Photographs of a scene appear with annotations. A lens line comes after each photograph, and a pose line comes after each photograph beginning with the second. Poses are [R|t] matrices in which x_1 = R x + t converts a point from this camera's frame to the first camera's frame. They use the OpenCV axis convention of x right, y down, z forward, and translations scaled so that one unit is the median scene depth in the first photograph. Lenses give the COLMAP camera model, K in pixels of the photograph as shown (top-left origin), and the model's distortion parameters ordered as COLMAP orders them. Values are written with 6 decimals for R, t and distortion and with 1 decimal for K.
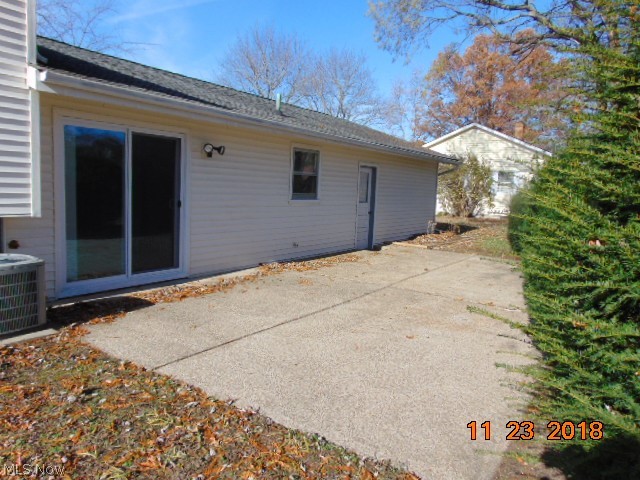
lens RADIAL K [[463.8, 0, 320.0], [0, 463.8, 240.0], [0, 0, 1]] dist [-0.005524, 0.001745]
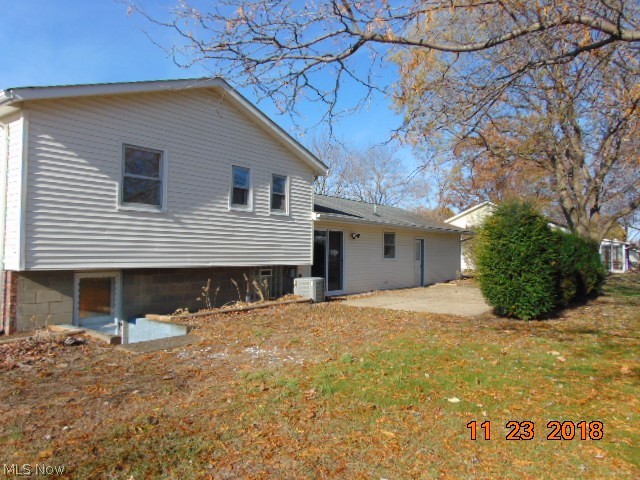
lens RADIAL K [[463.8, 0, 320.0], [0, 463.8, 240.0], [0, 0, 1]] dist [-0.005524, 0.001745]
pose [[0.998059, -0.030540, -0.054276, -0.172180], [0.022421, 0.989272, -0.144354, 0.087467], [0.058102, 0.142857, 0.988036, -0.743009]]
